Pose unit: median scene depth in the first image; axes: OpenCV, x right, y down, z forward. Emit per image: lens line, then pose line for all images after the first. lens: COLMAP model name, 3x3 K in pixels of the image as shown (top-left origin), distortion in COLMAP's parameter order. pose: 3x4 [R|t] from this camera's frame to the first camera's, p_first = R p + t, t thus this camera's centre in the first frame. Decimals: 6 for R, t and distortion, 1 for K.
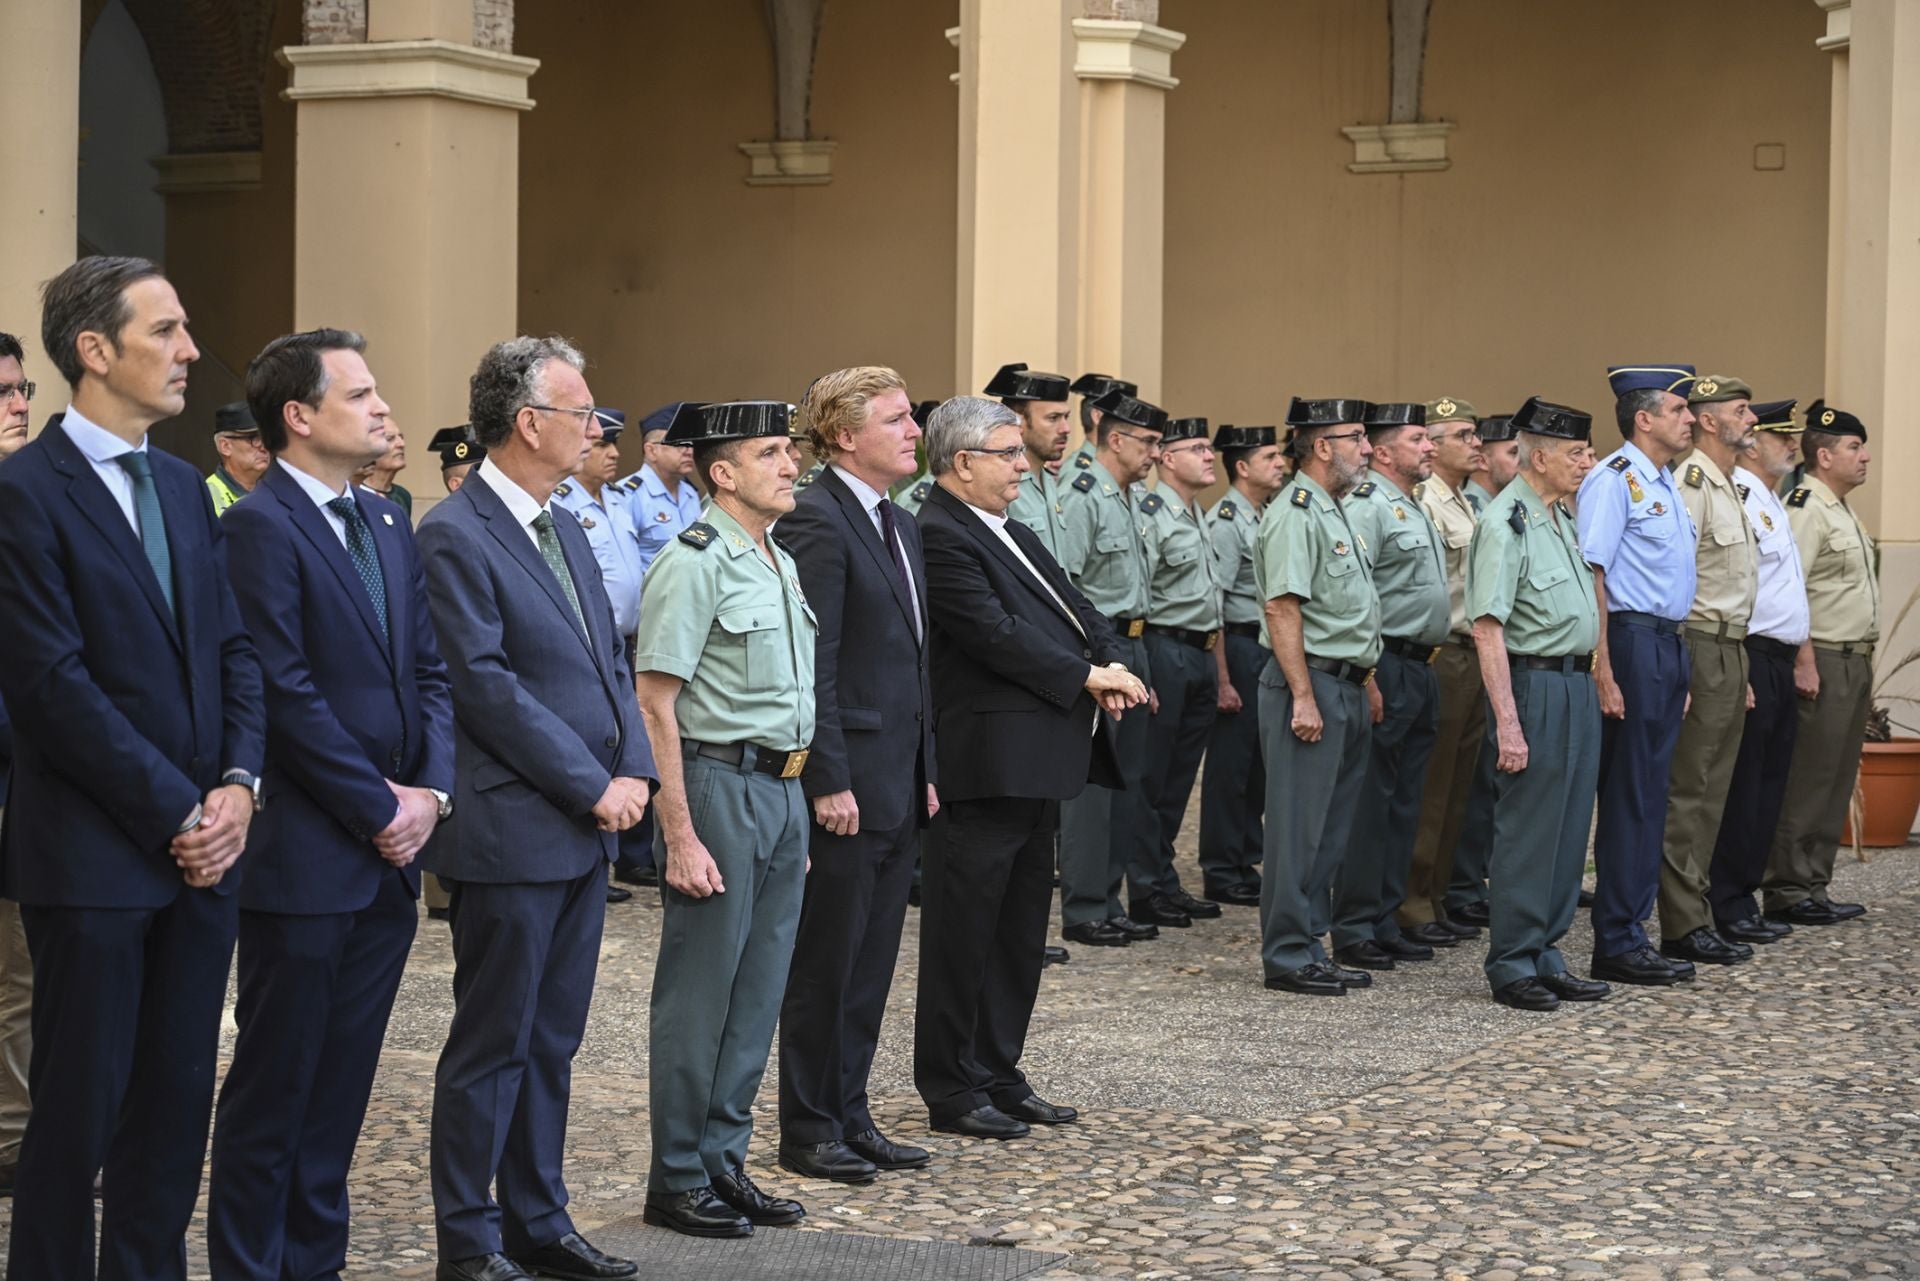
lens RADIAL K [[3890.2, 0, 963.6], [0, 3890.2, 670.7], [0, 0, 1]] dist [-0.009504, 0.026484]
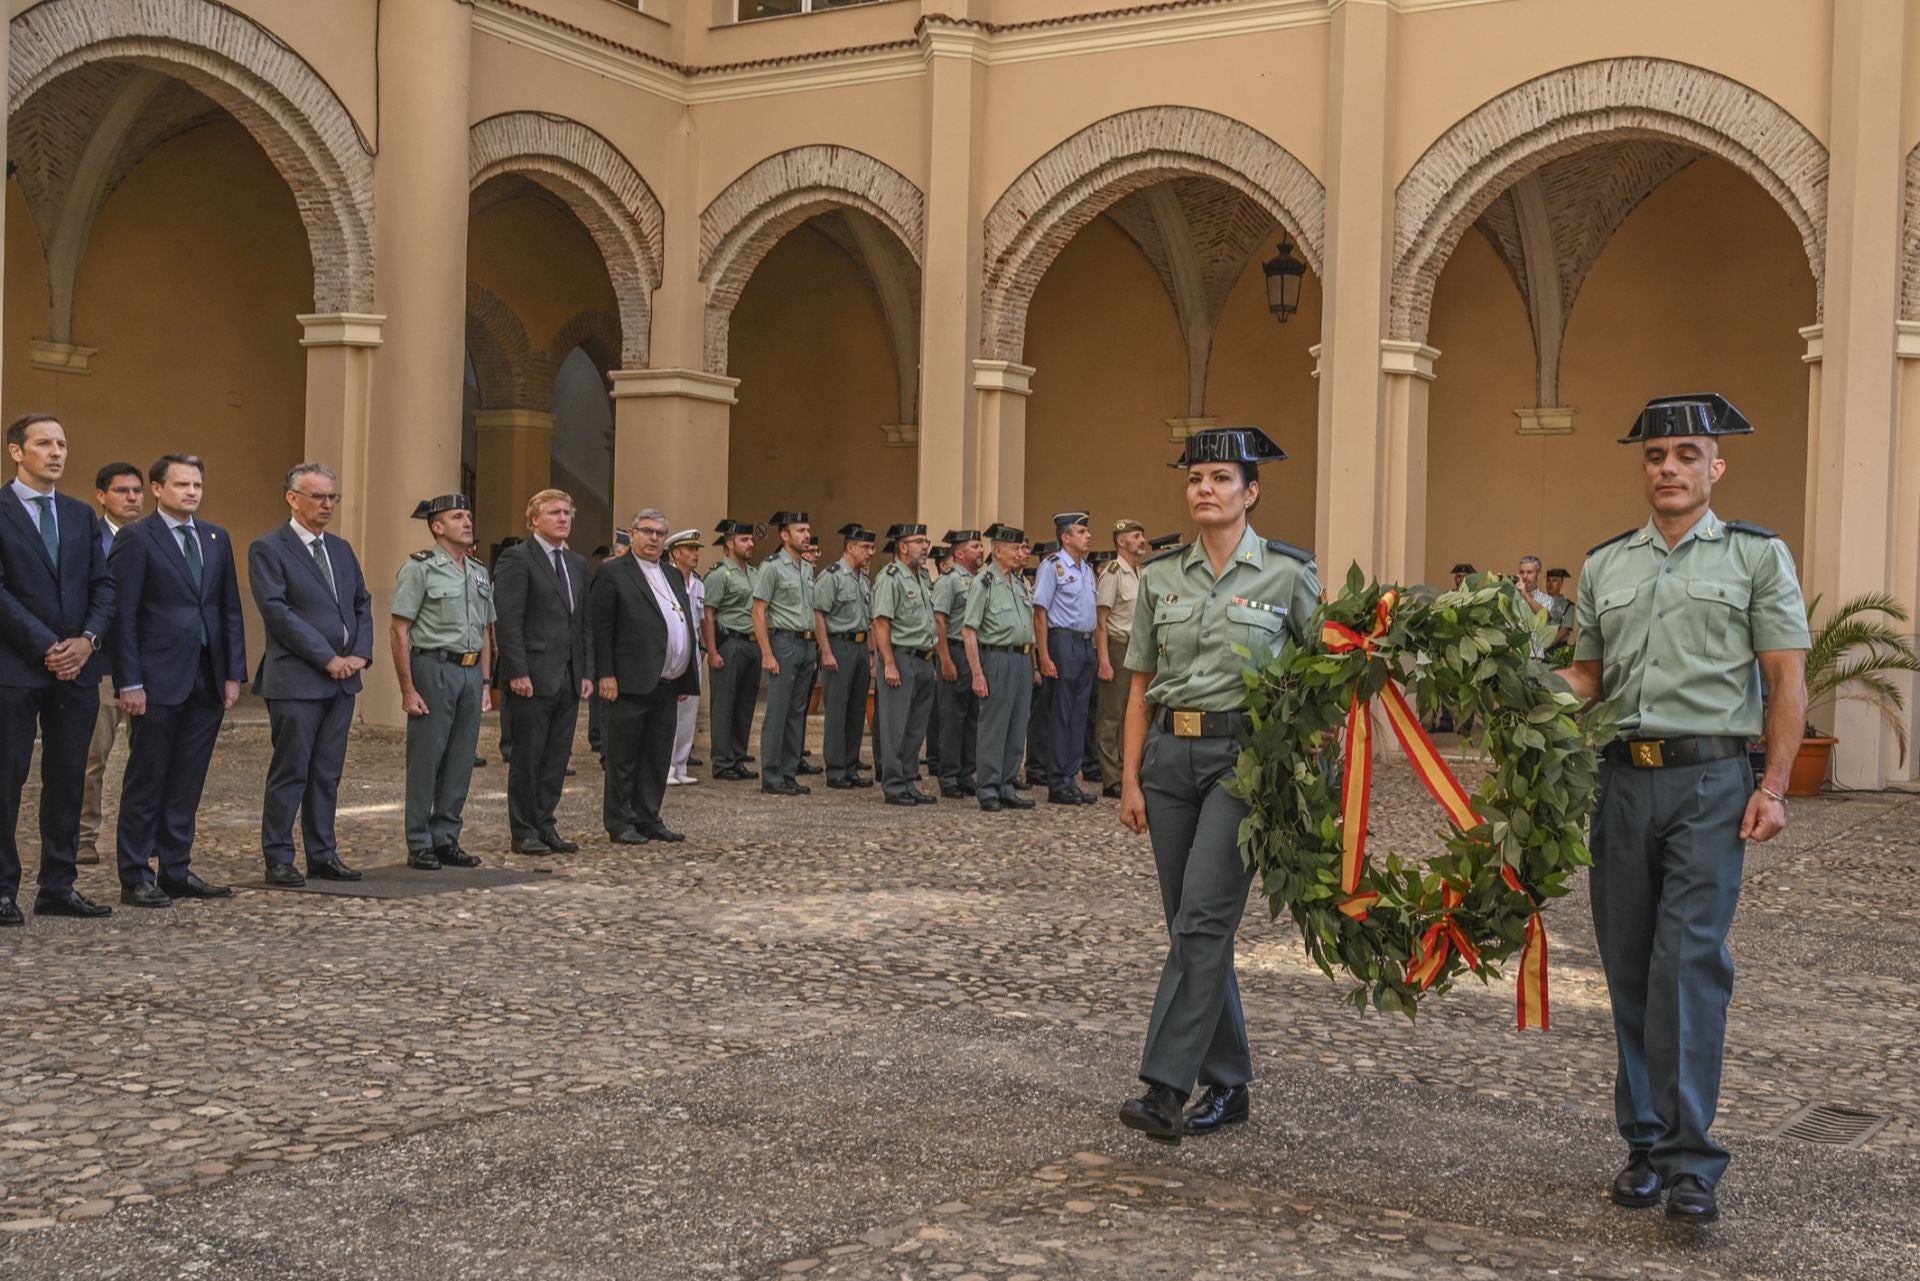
lens RADIAL K [[2088.8, 0, 1223.3], [0, 2088.8, 675.0], [0, 0, 1]] dist [-0.009757, -0.001699]
pose [[0.999928, 0.011622, 0.002931, 0.258725], [-0.011538, 0.999569, -0.026992, 0.040449], [-0.003243, 0.026956, 0.999631, -0.136763]]
